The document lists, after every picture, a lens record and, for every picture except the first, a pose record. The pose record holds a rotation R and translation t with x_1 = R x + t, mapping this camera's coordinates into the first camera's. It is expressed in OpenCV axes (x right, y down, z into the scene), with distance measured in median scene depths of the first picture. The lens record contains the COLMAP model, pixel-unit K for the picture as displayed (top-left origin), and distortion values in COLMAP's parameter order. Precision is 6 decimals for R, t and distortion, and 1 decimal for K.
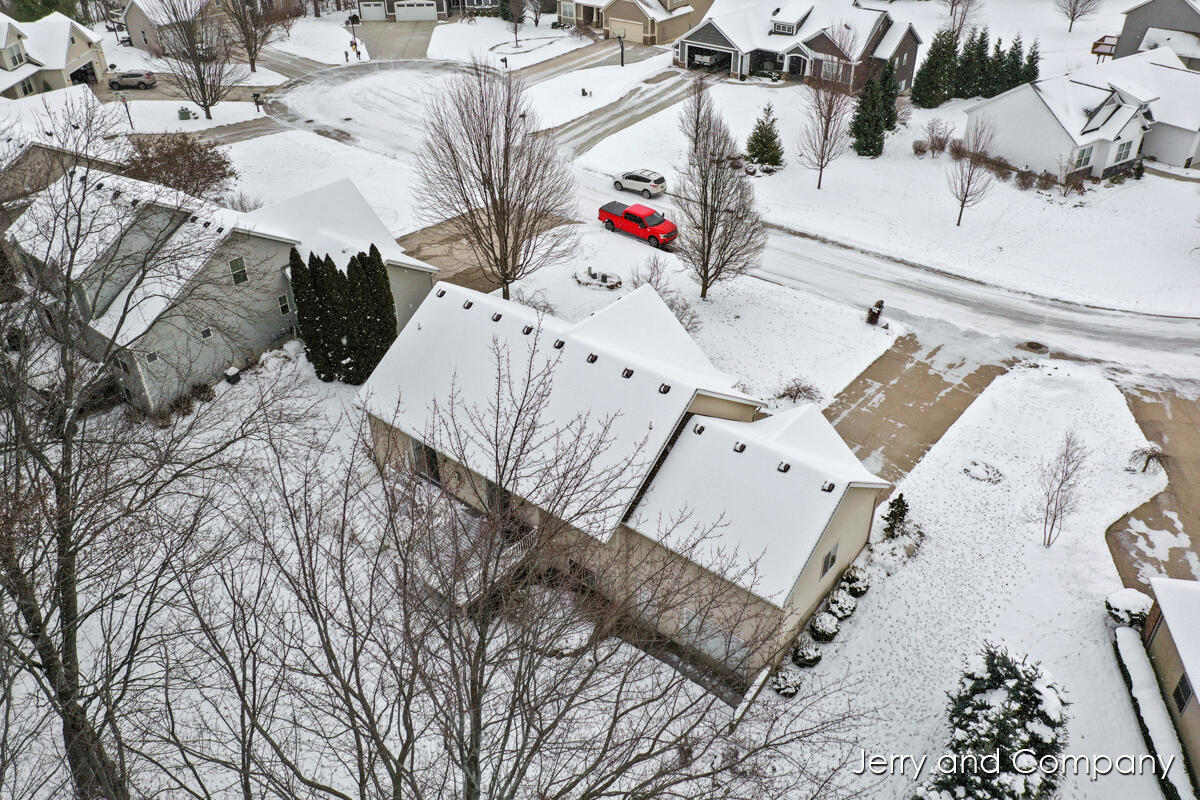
lens RADIAL K [[935.4, 0, 602.0], [0, 935.4, 396.9], [0, 0, 1]] dist [-0.004279, -0.005140]
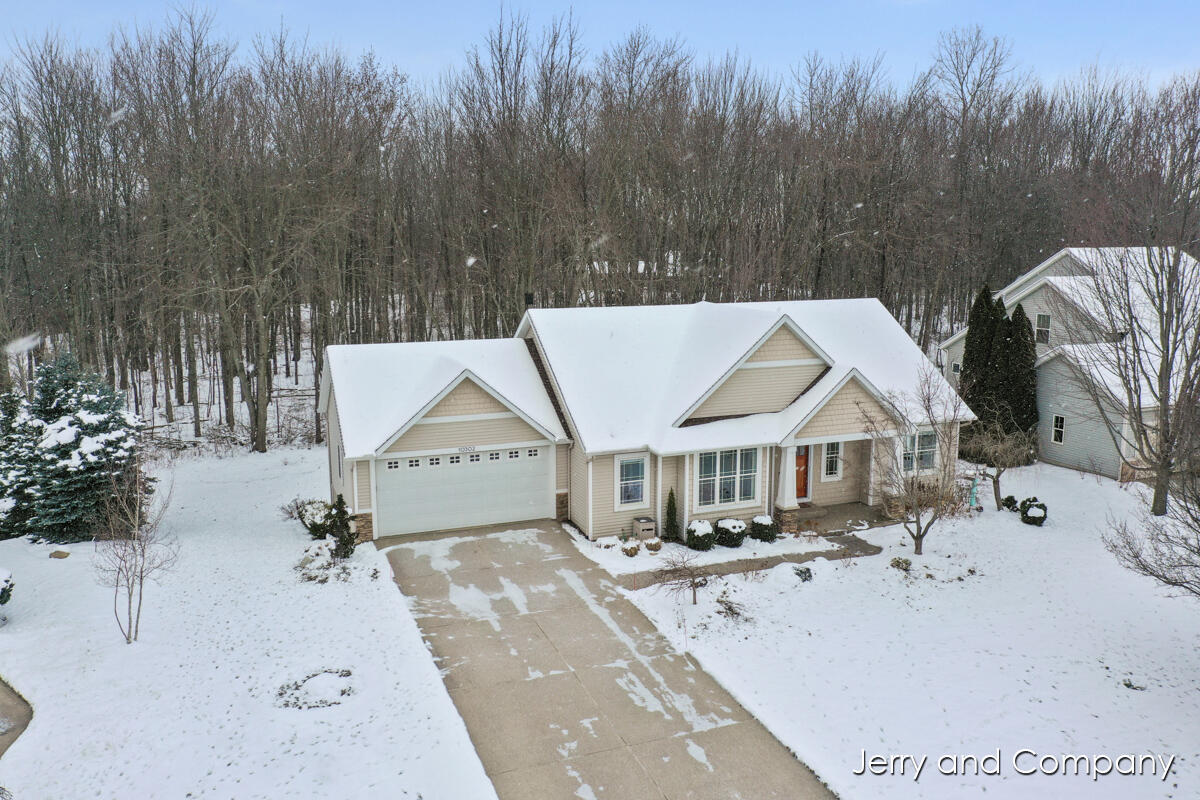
lens RADIAL K [[935.4, 0, 600.5], [0, 935.4, 398.0], [0, 0, 1]] dist [-0.004279, -0.005140]
pose [[-0.482299, 0.163666, -0.860582, 0.561708], [-0.484353, 0.768747, 0.417649, -0.232226], [0.729925, 0.618257, -0.291493, 0.897121]]
